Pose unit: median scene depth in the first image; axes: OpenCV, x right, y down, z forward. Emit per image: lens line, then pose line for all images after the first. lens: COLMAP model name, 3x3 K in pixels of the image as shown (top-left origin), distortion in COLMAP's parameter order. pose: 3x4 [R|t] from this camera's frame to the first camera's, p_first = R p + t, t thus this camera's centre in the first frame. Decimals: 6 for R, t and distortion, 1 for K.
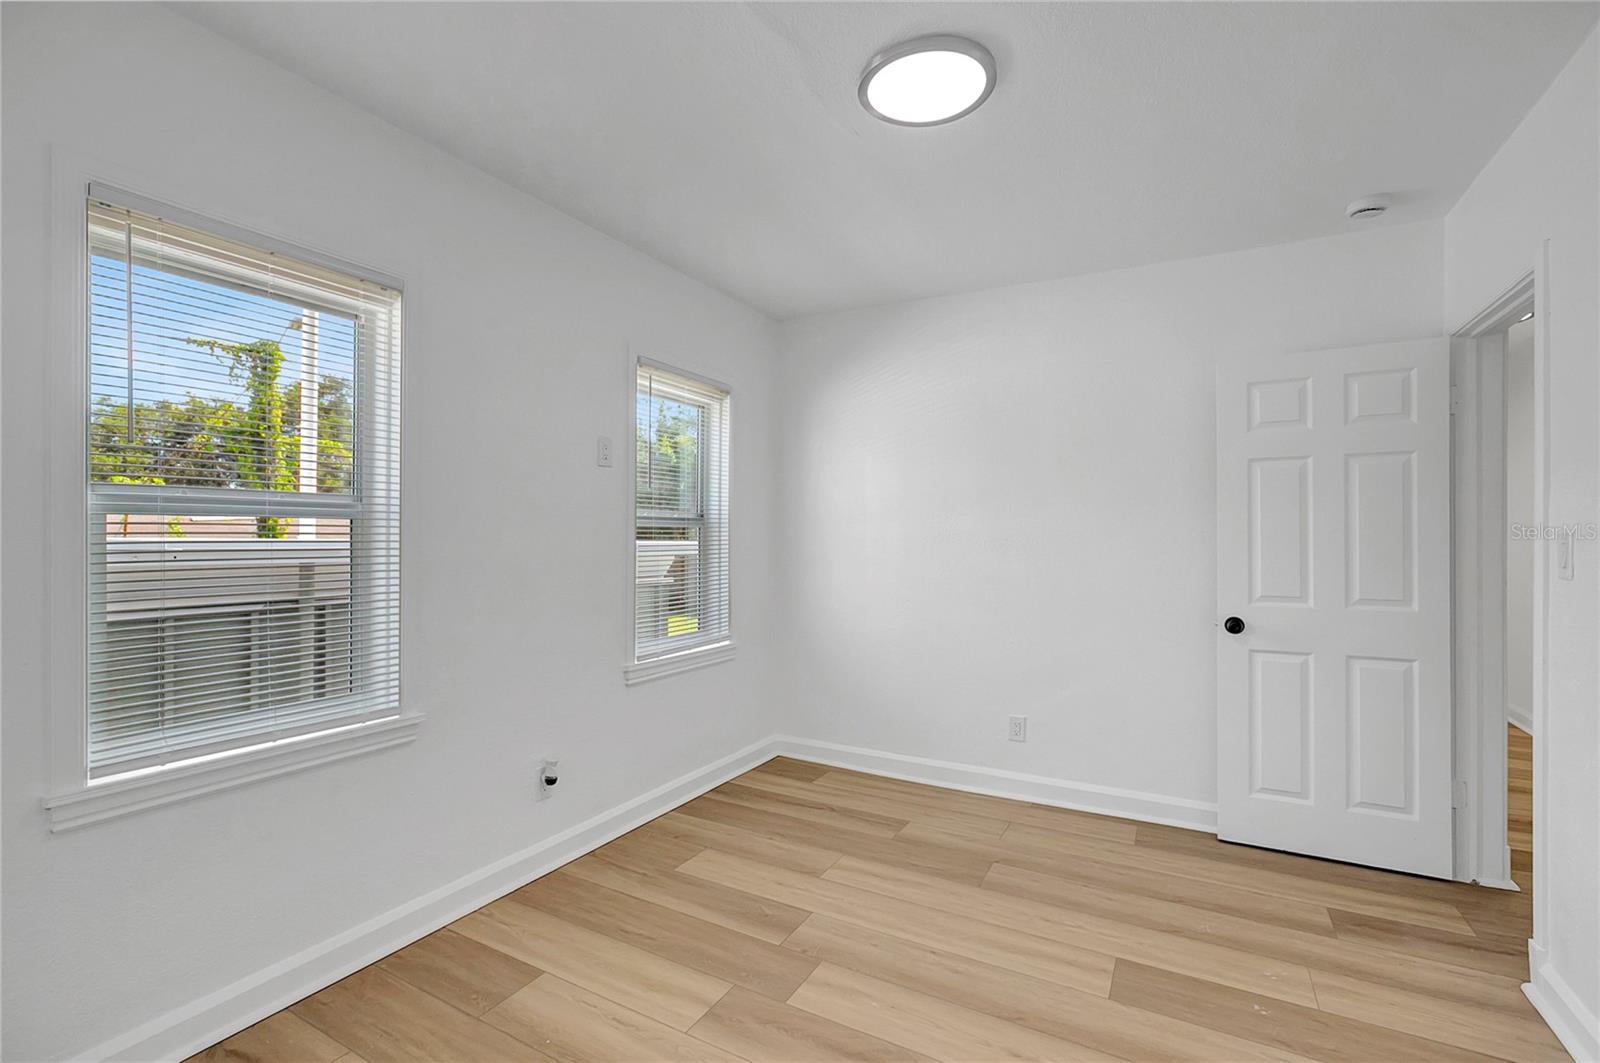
lens RADIAL K [[717.5, 0, 771.8], [0, 717.5, 527.4], [0, 0, 1]] dist [-0.022656, 0.015261]
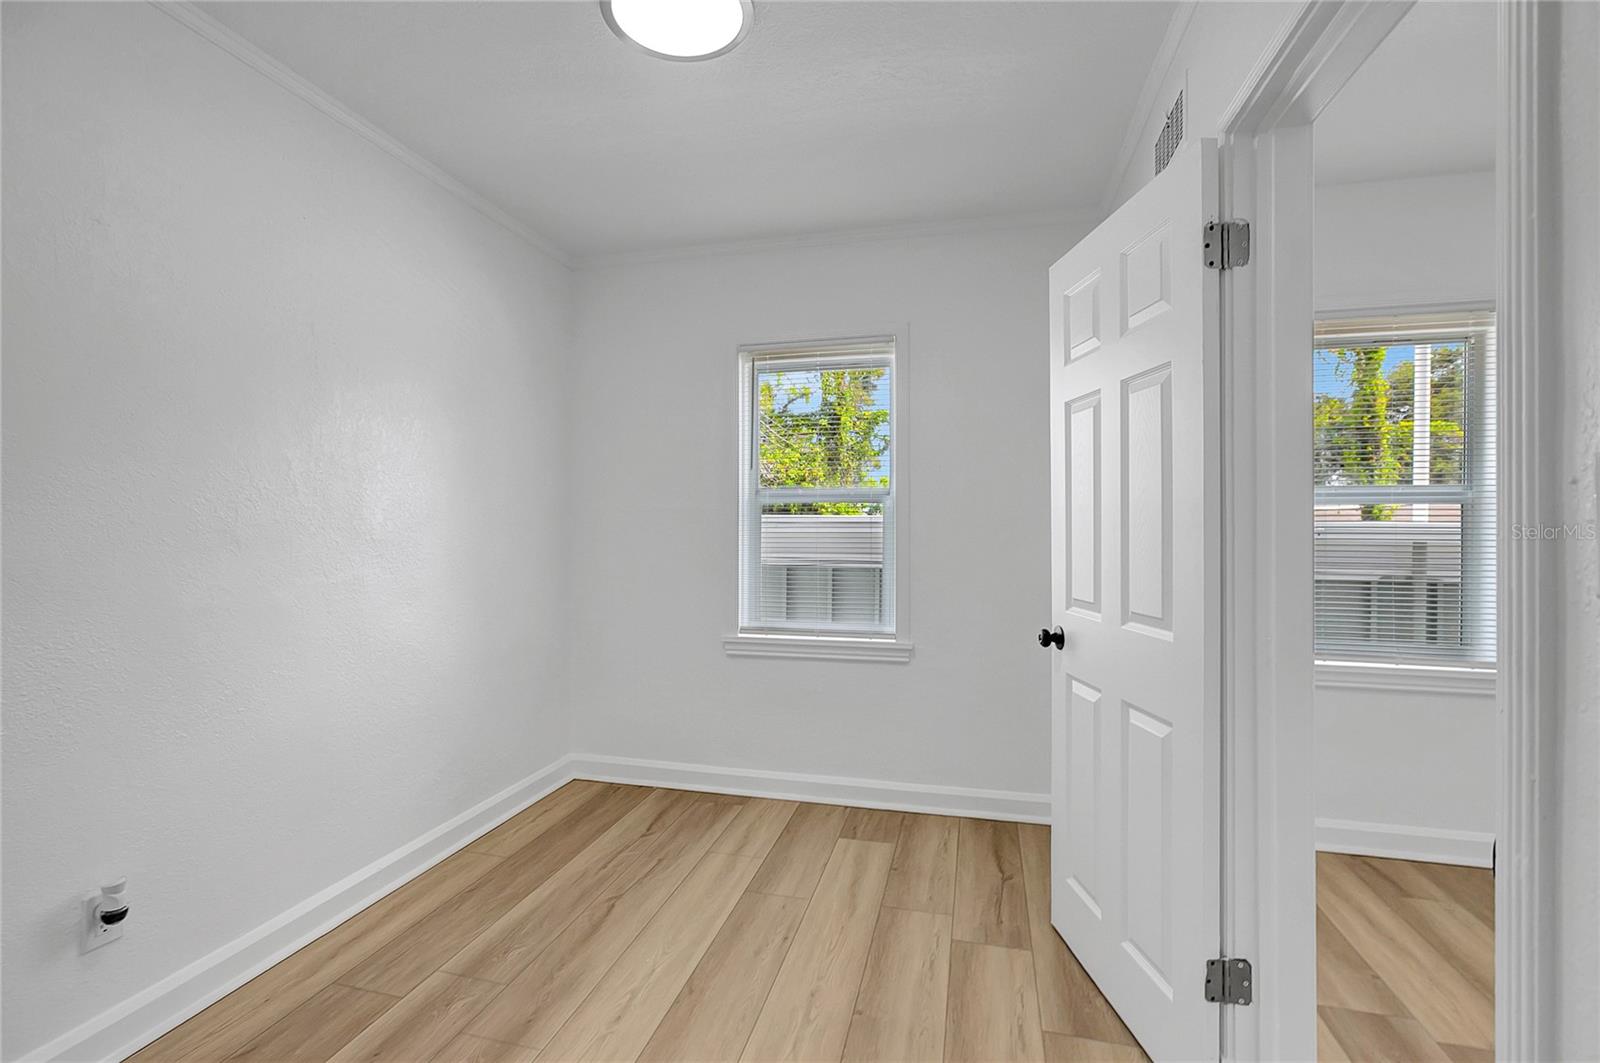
lens RADIAL K [[737.9, 0, 805.0], [0, 737.9, 526.2], [0, 0, 1]] dist [-0.025463, 0.014435]
pose [[0.292304, 0.001051, -0.956325, 0.190639], [0.007224, 0.999968, 0.003307, 0.009166], [0.956298, -0.007875, 0.292287, -0.301781]]
